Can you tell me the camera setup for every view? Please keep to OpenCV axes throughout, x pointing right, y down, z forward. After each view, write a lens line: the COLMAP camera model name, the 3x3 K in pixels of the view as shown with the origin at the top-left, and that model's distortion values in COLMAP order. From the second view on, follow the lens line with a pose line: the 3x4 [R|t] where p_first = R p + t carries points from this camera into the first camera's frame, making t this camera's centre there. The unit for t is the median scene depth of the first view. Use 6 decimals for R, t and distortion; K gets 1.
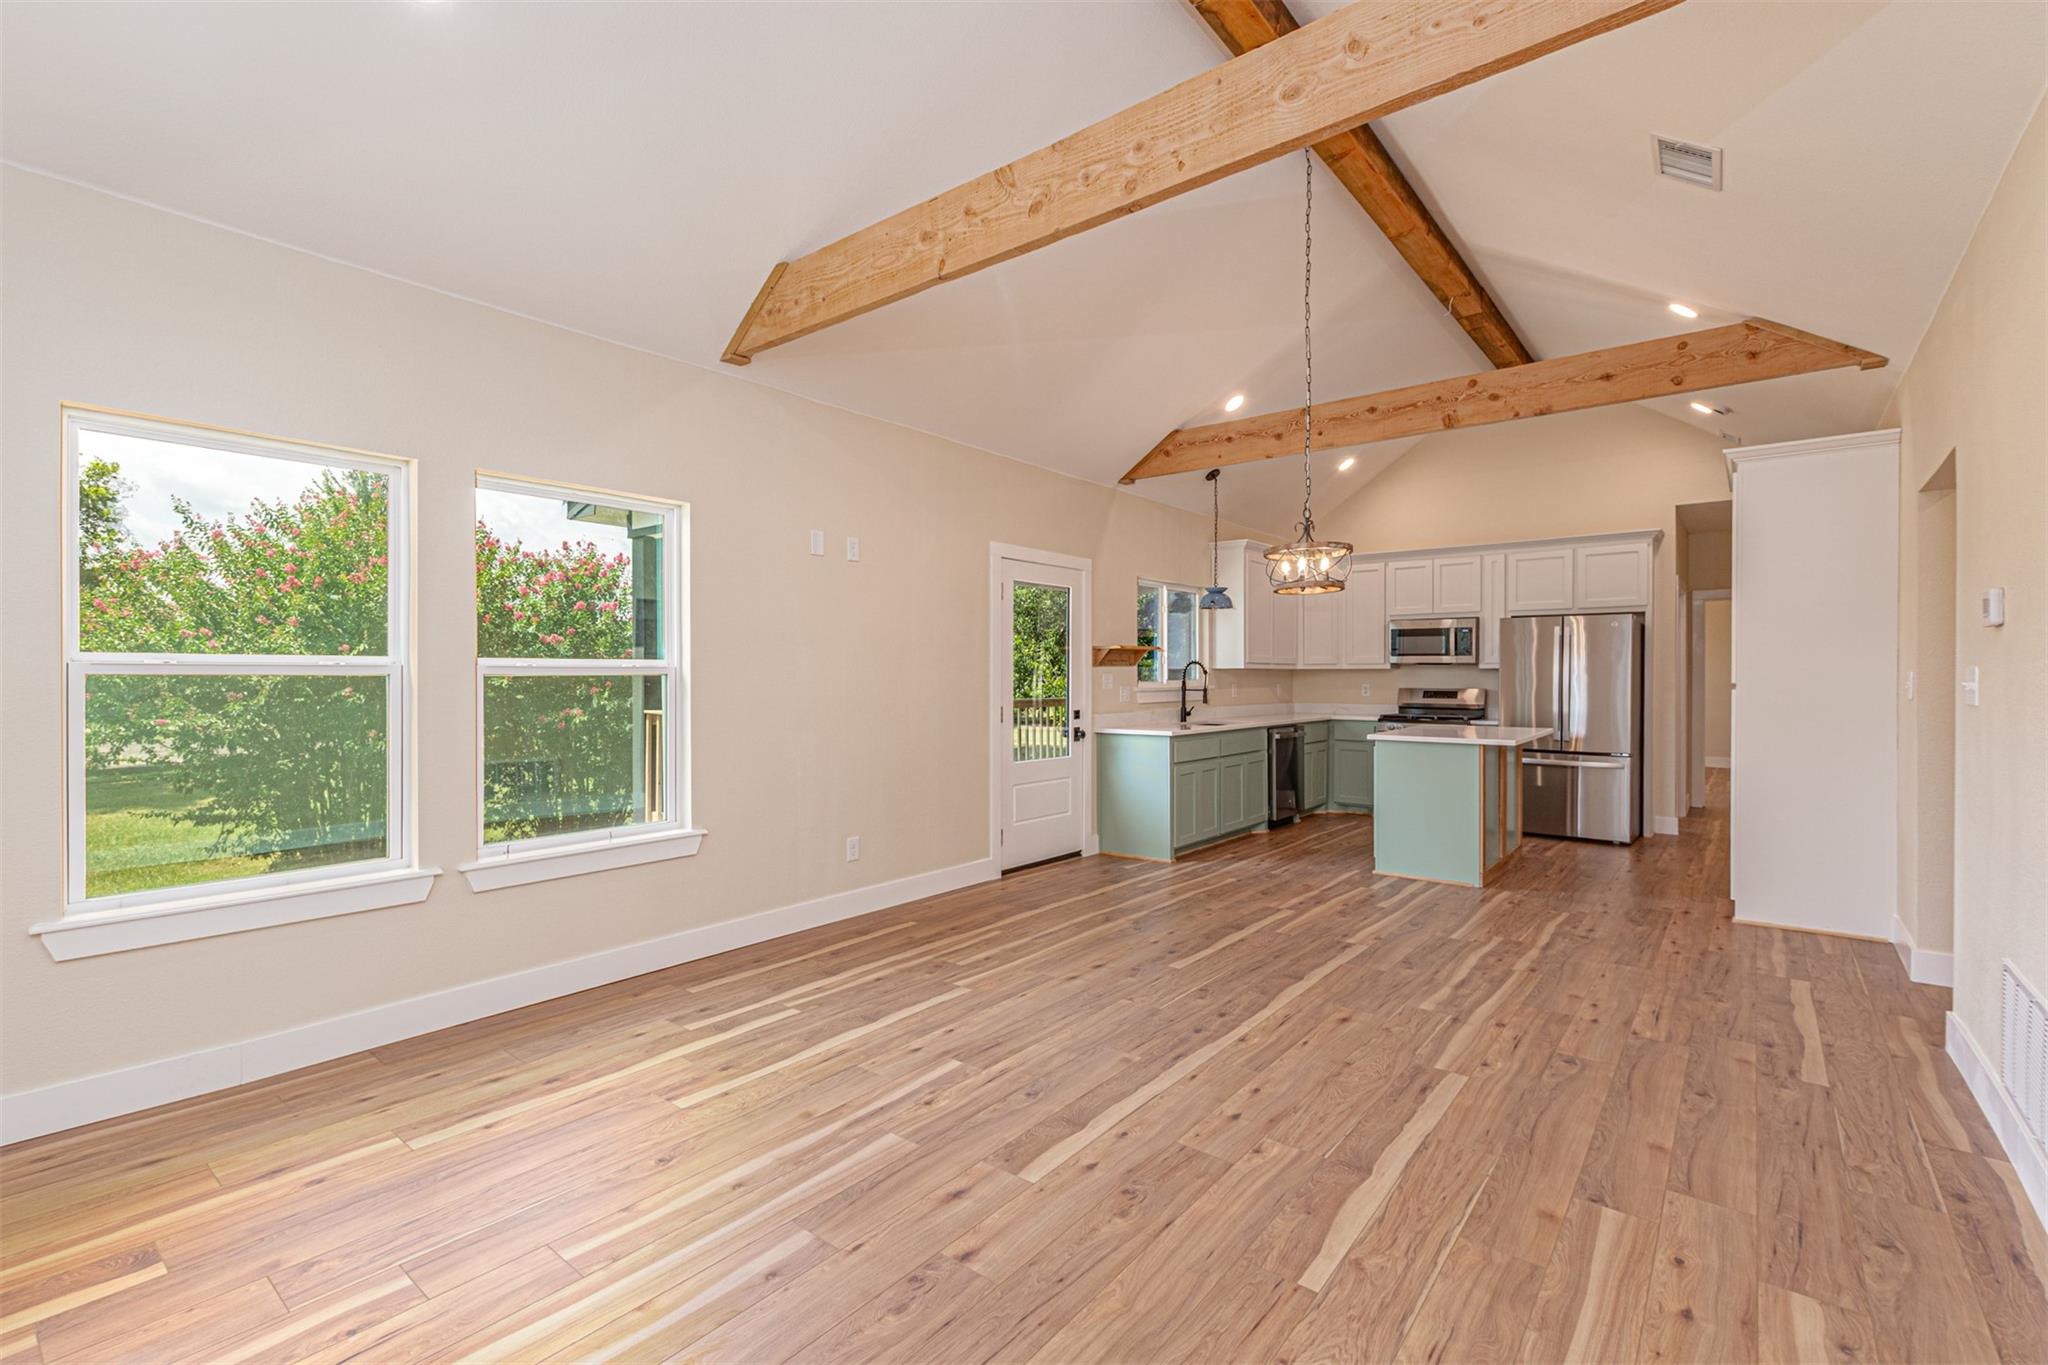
lens RADIAL K [[912.7, 0, 1023.7], [0, 912.7, 685.7], [0, 0, 1]] dist [-0.002110, 0.000483]
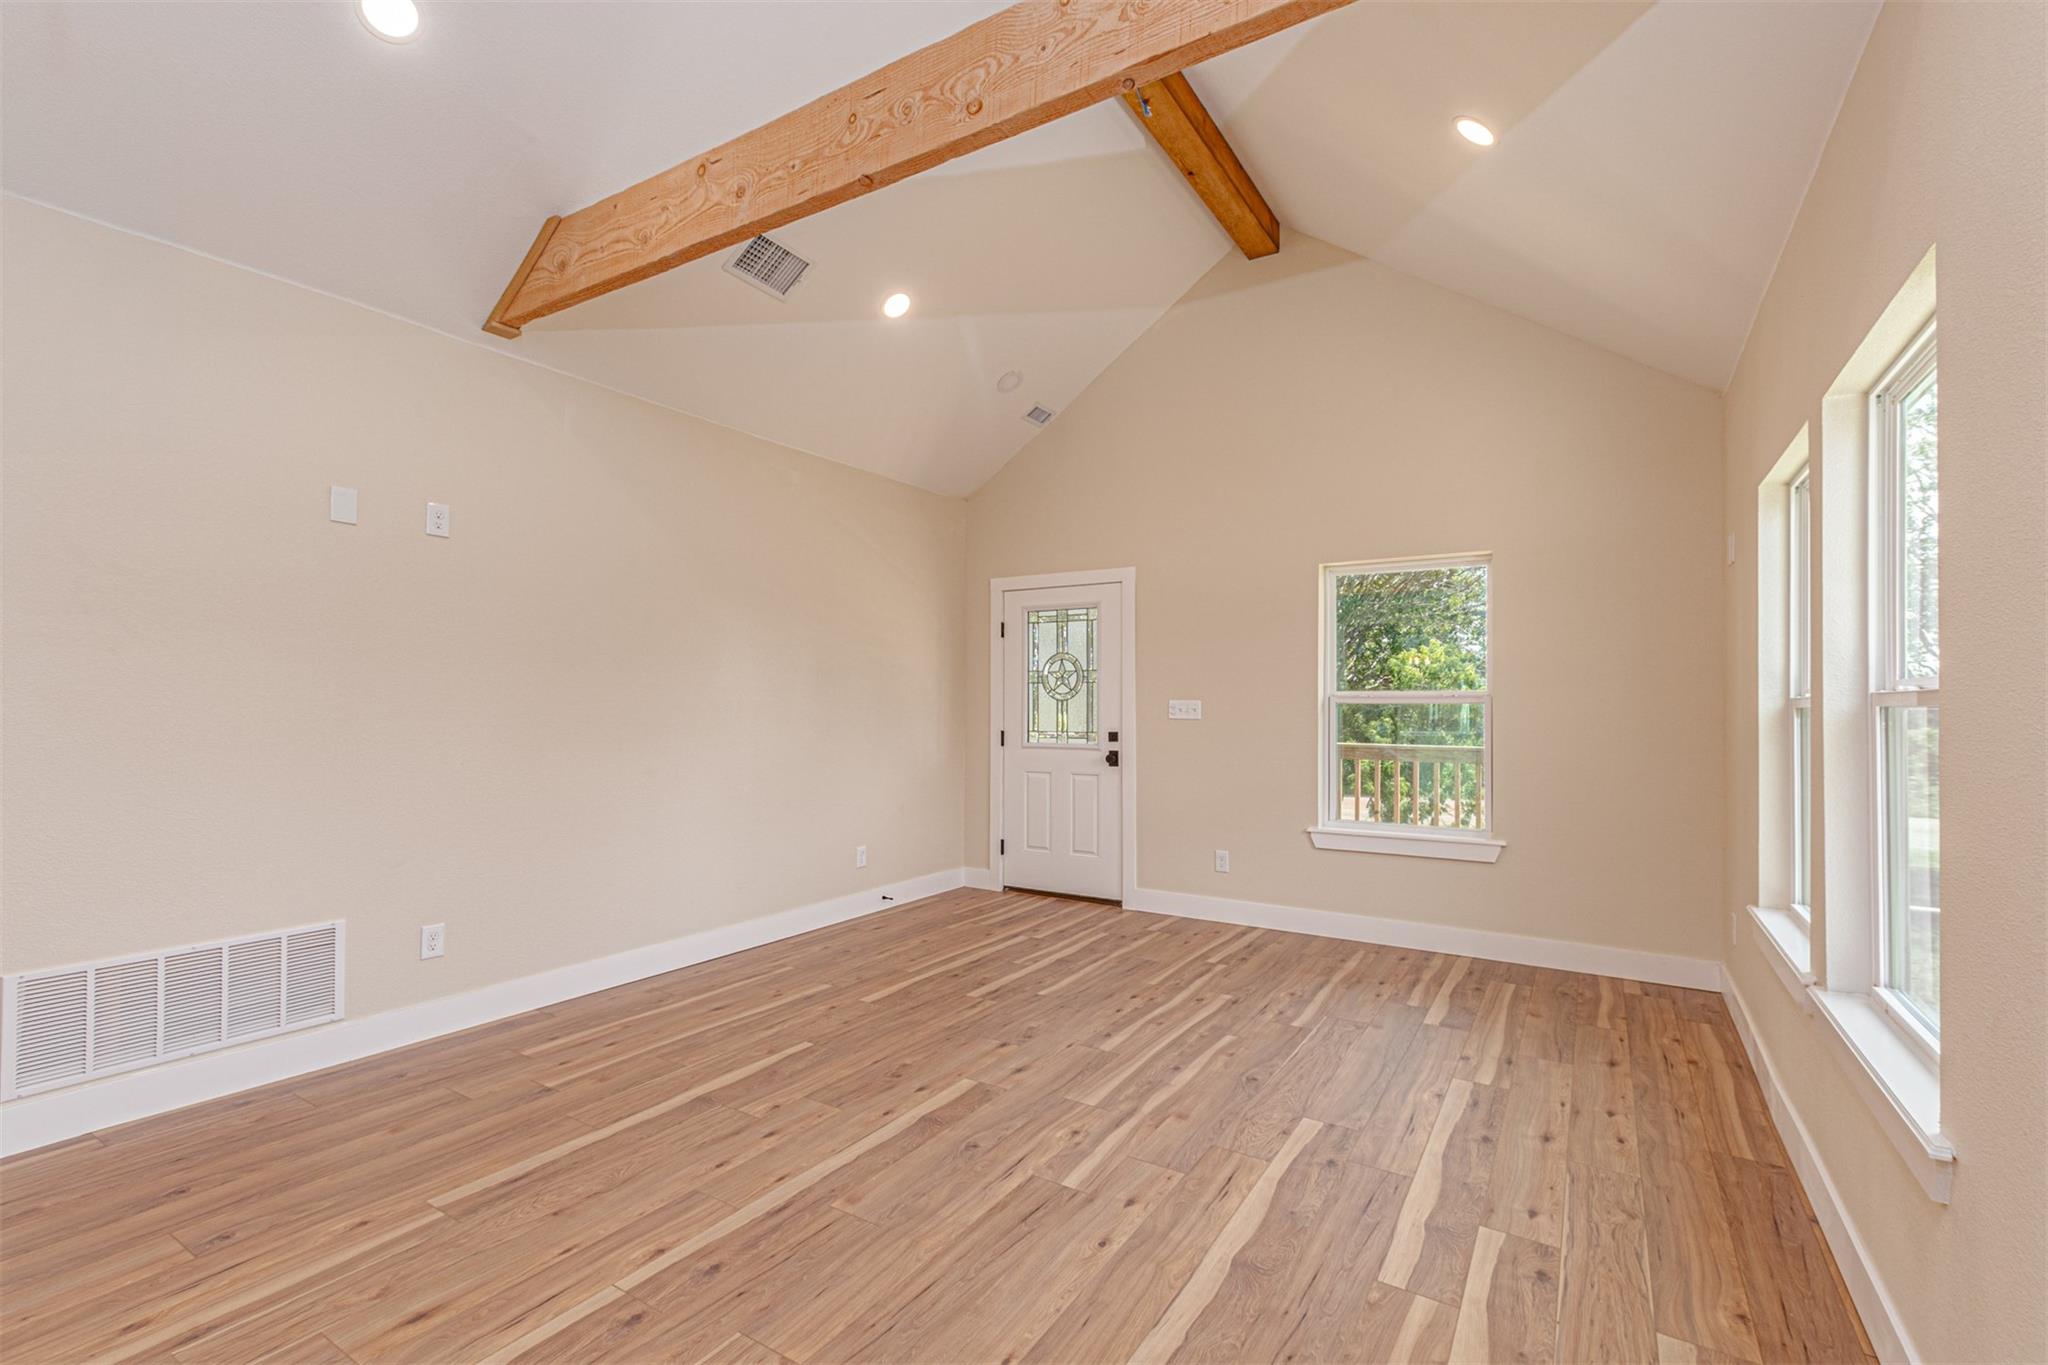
lens RADIAL K [[912.7, 0, 1015.0], [0, 912.7, 699.6], [0, 0, 1]] dist [-0.002110, 0.000483]
pose [[-0.995863, -0.007382, -0.090570, 0.047708], [-0.007944, 0.999951, 0.005842, -0.017496], [0.090523, 0.006537, -0.995873, 1.730885]]
